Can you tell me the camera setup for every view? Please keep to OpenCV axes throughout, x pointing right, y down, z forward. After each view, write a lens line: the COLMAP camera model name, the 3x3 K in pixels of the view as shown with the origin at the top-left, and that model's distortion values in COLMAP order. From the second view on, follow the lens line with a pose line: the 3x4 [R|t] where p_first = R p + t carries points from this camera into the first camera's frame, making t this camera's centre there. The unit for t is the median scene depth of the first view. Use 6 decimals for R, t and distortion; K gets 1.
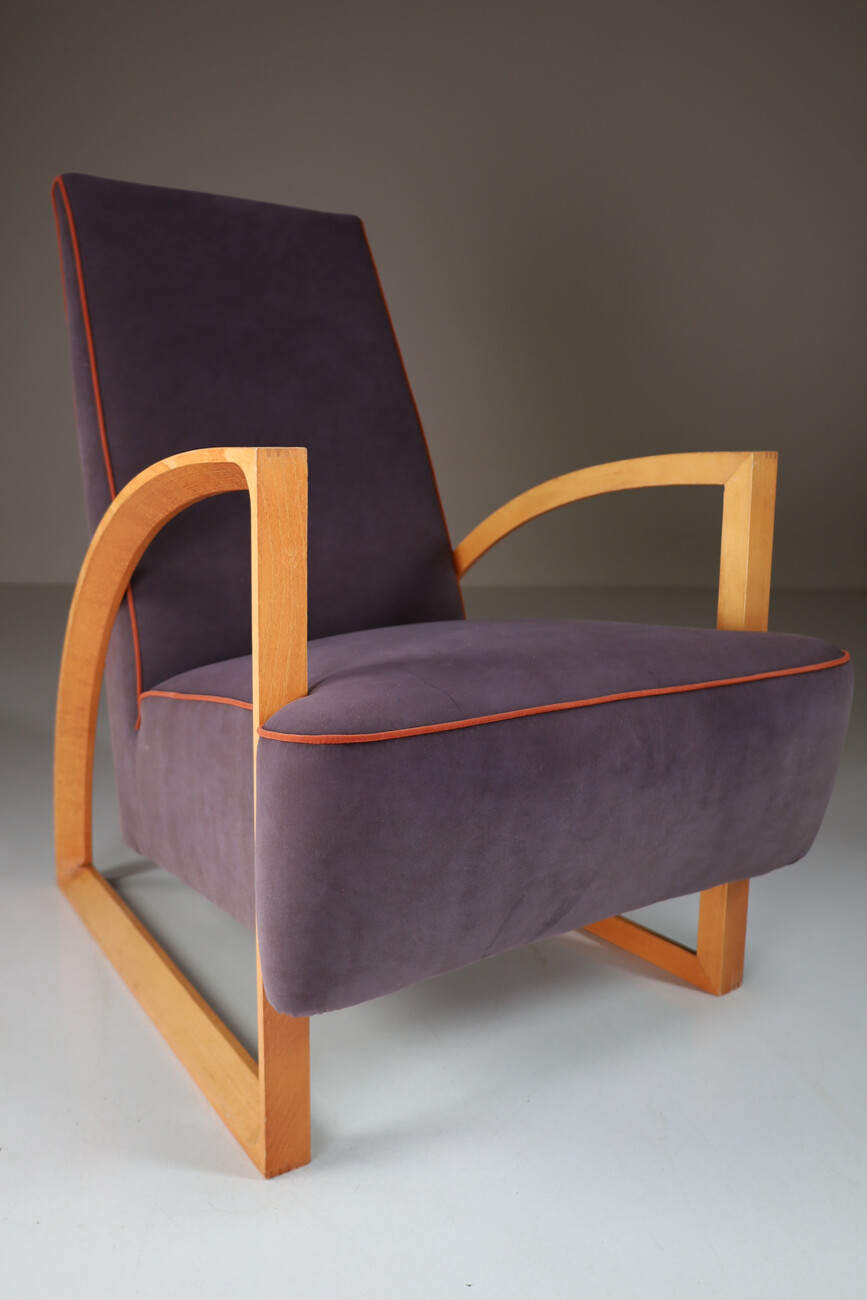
lens RADIAL K [[1078.8, 0, 434.2], [0, 1078.8, 653.6], [0, 0, 1]] dist [-0.043247, 0.007080]
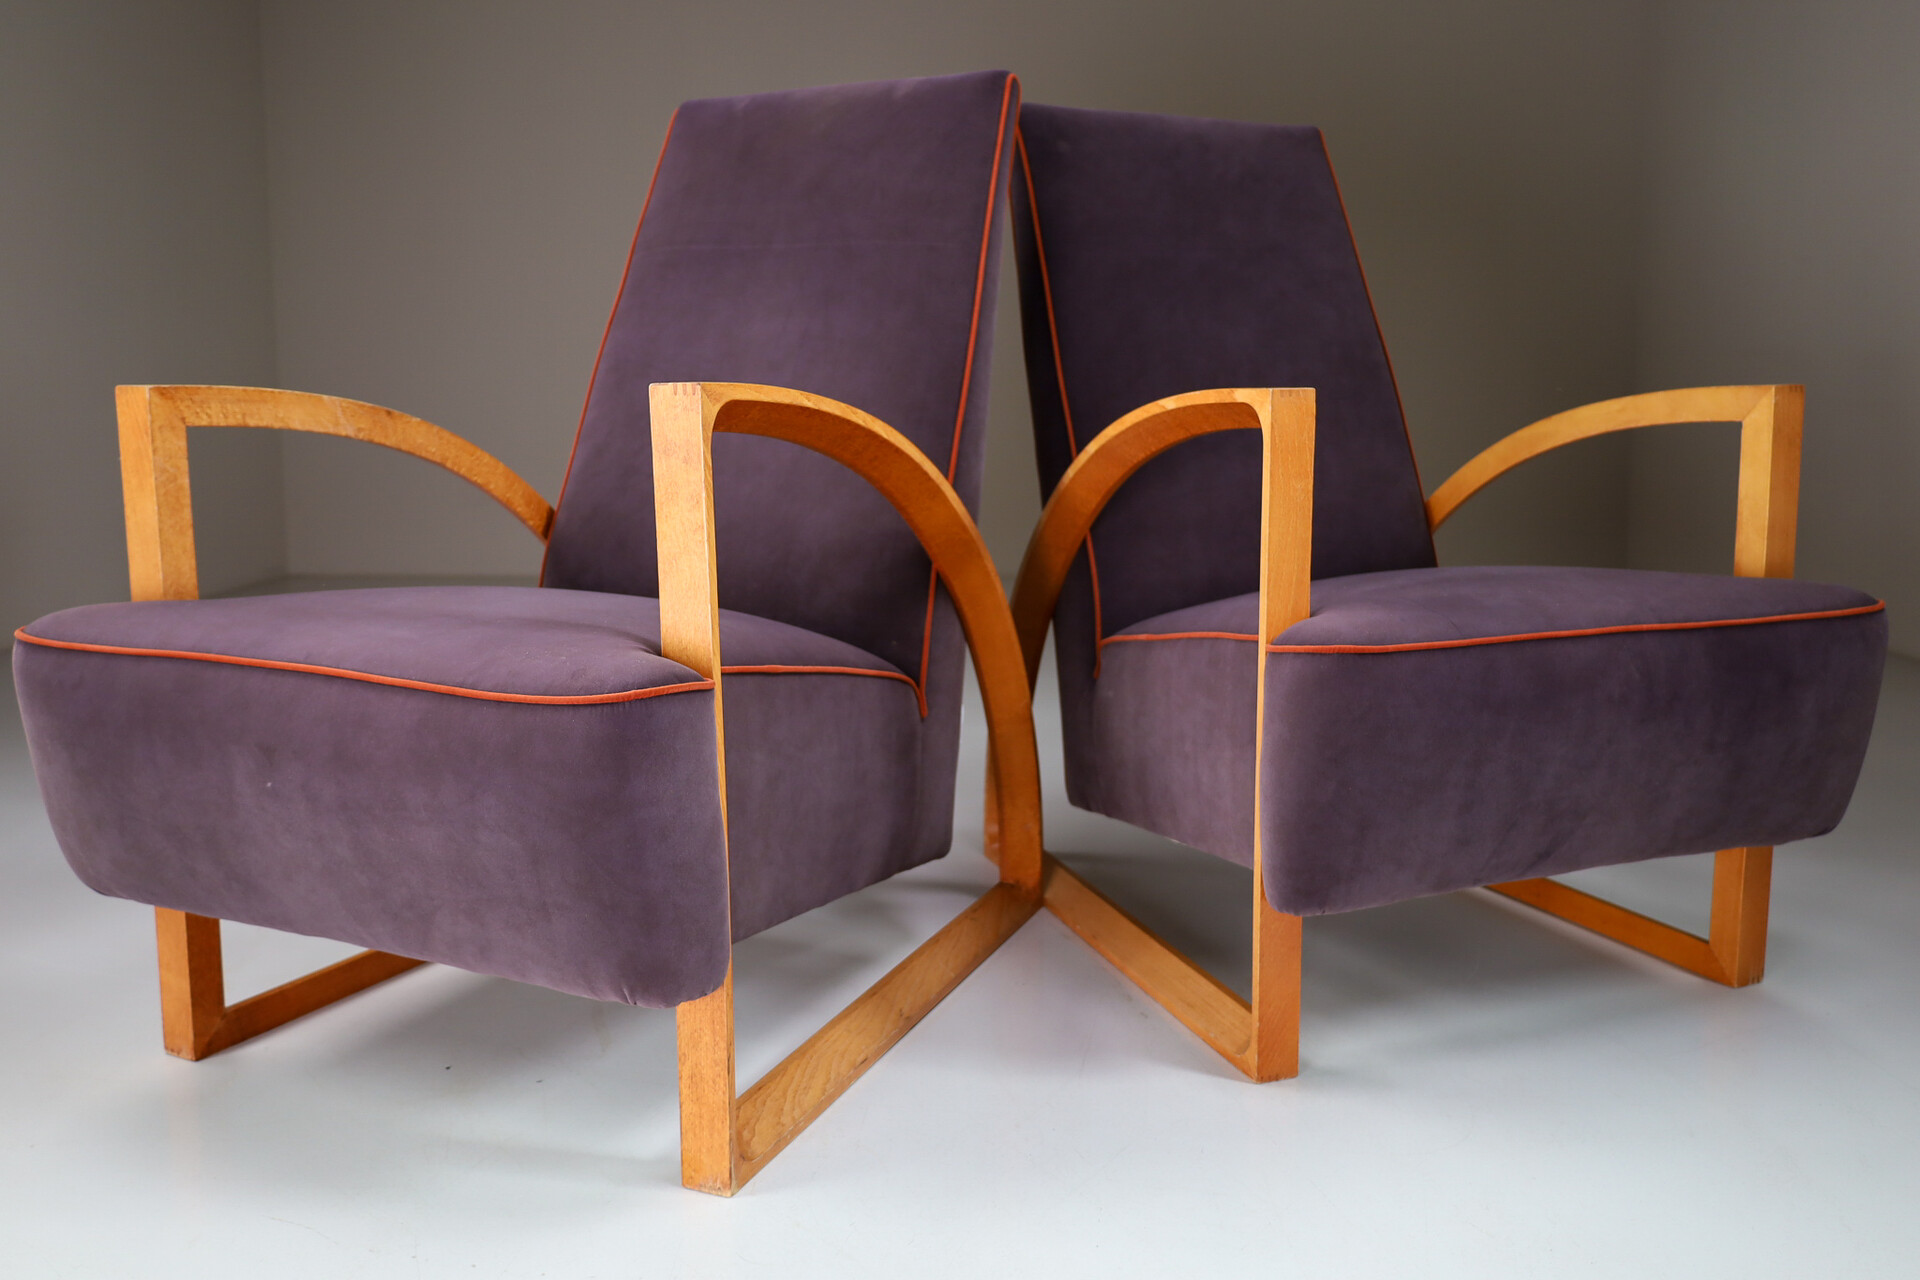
lens RADIAL K [[1637.0, 0, 973.1], [0, 1637.0, 625.7], [0, 0, 1]] dist [-0.036453, 0.033400]
pose [[0.976832, 0.016453, -0.213374, -0.084069], [-0.025332, 0.998920, -0.038944, 0.100572], [0.212502, 0.043447, 0.976194, -0.559023]]
